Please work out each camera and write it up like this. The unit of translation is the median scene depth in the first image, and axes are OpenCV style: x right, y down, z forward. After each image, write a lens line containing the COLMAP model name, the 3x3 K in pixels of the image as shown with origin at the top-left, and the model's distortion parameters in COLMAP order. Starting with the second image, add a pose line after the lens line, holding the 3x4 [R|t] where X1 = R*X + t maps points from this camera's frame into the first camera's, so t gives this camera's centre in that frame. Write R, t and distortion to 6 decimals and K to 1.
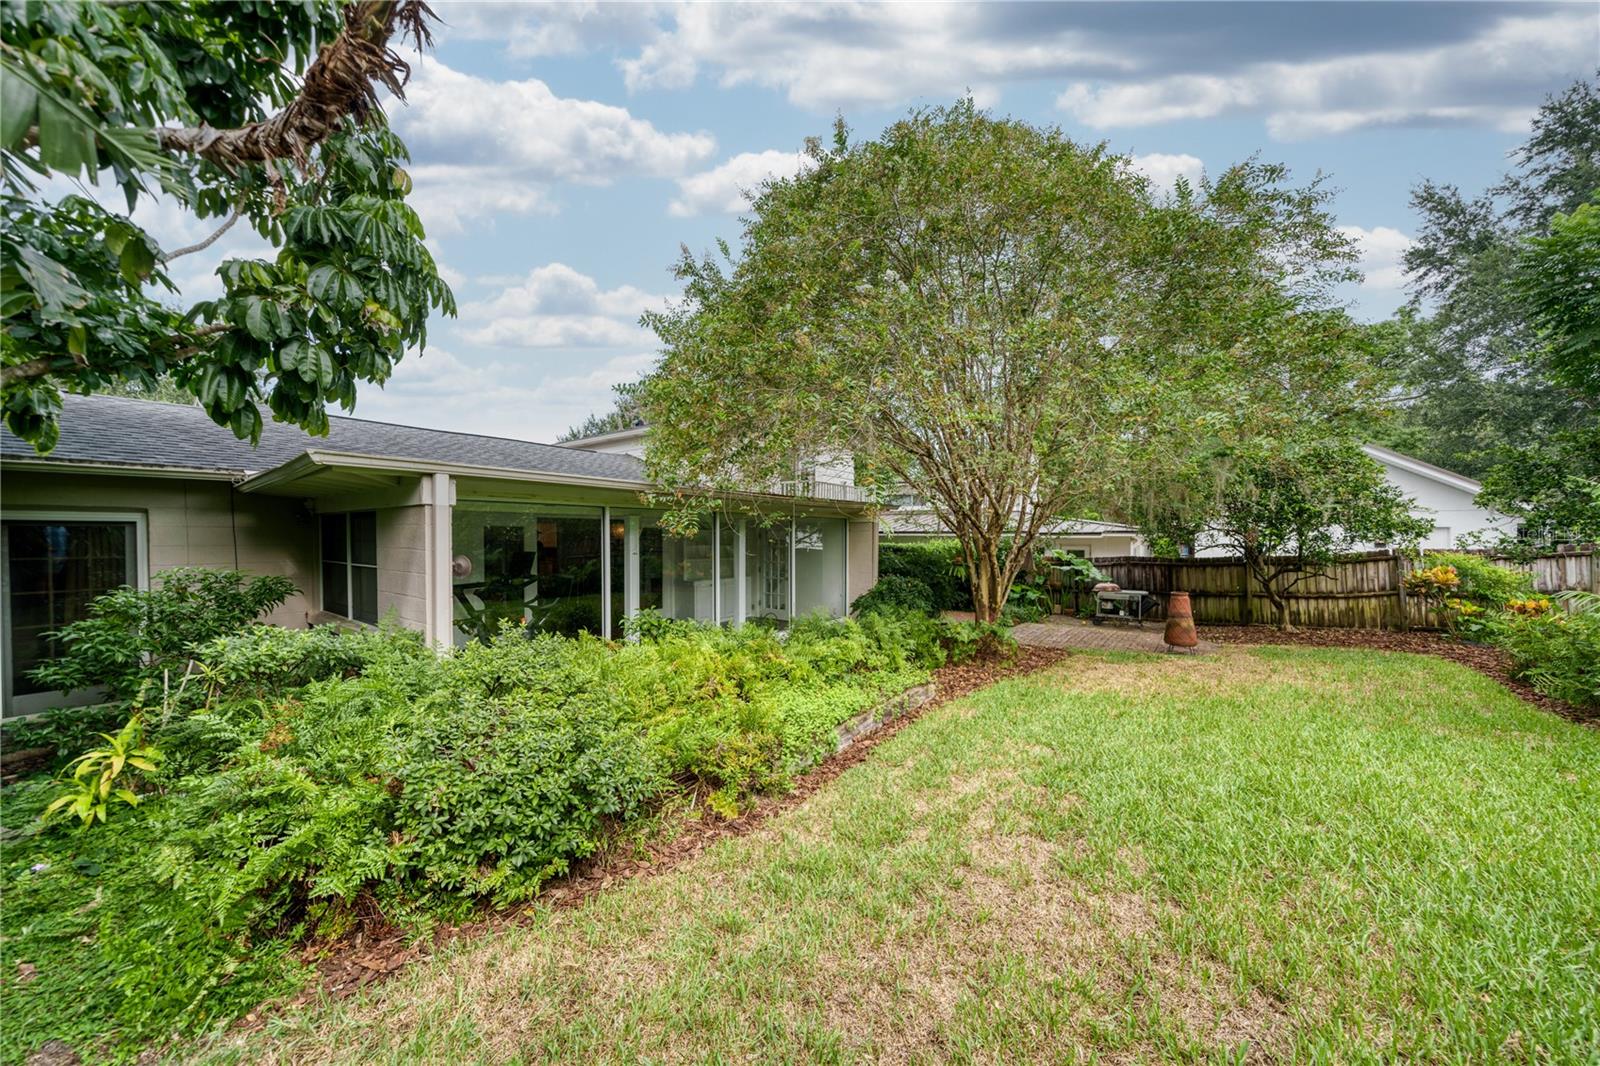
lens RADIAL K [[553.3, 0, 797.8], [0, 553.3, 538.0], [0, 0, 1]] dist [-0.000806, -0.000041]
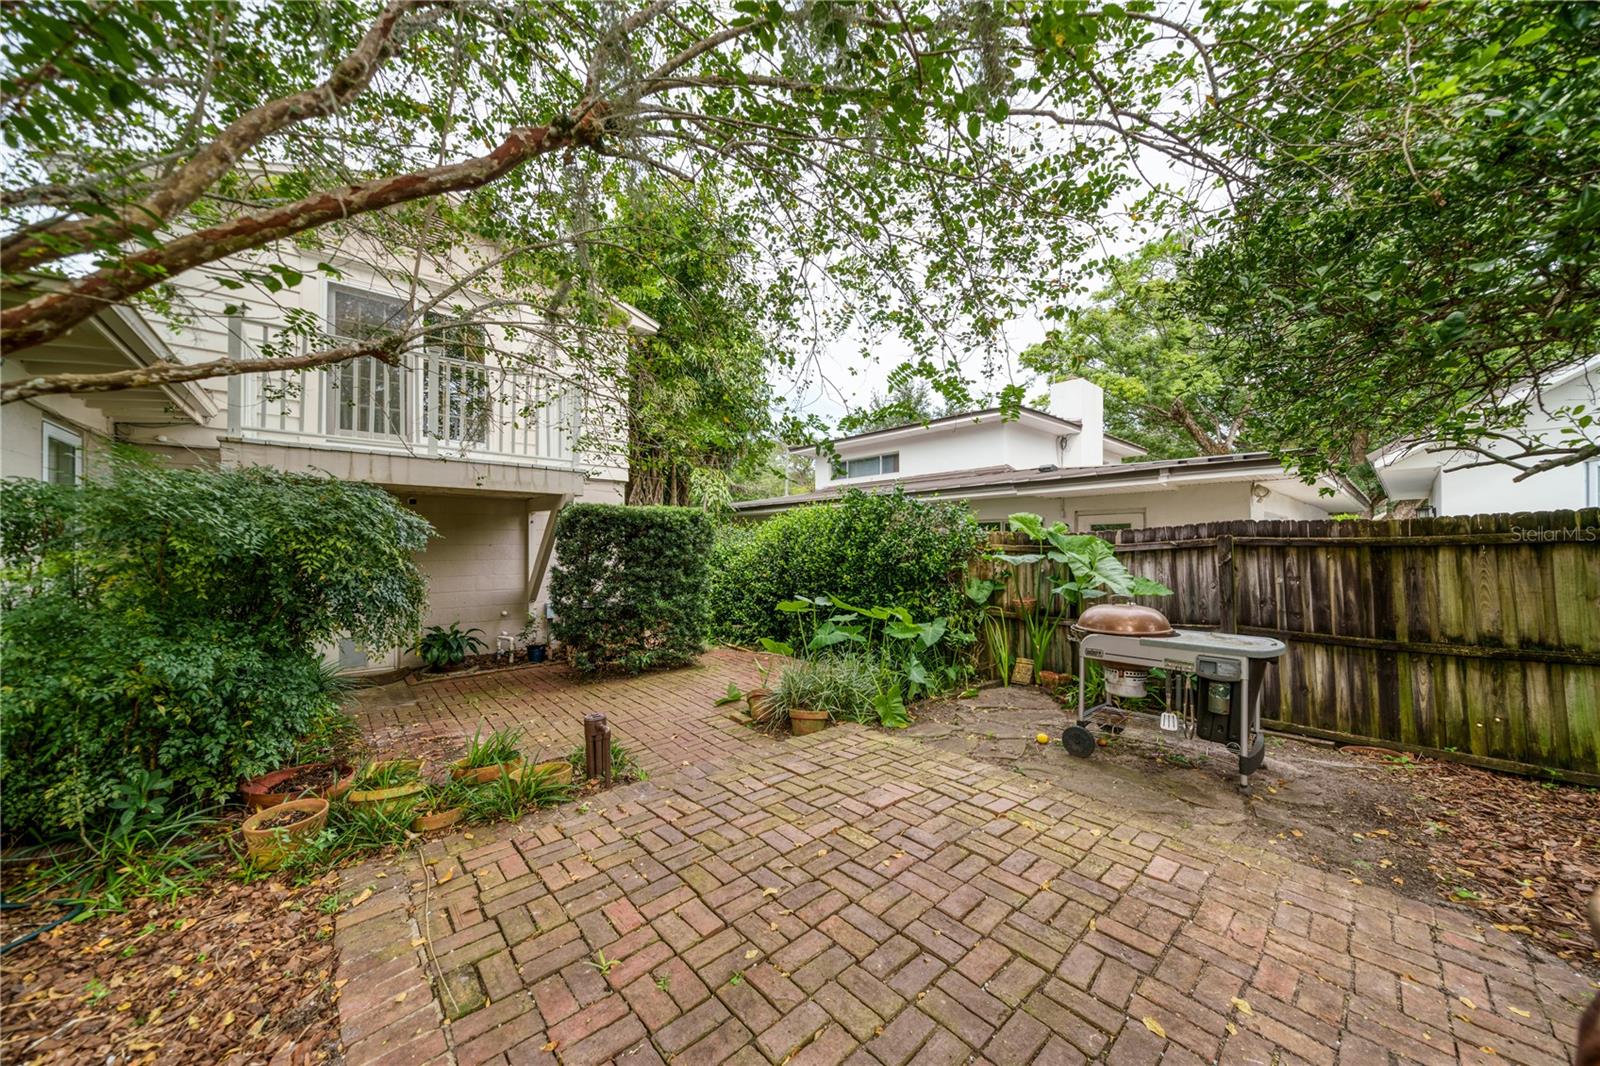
lens RADIAL K [[553.3, 0, 800.3], [0, 553.3, 546.3], [0, 0, 1]] dist [-0.000806, -0.000041]
pose [[0.980398, -0.003822, -0.196990, 0.444916], [0.003385, 0.999991, -0.002555, 0.050167], [0.196998, 0.001838, 0.980402, 0.676615]]
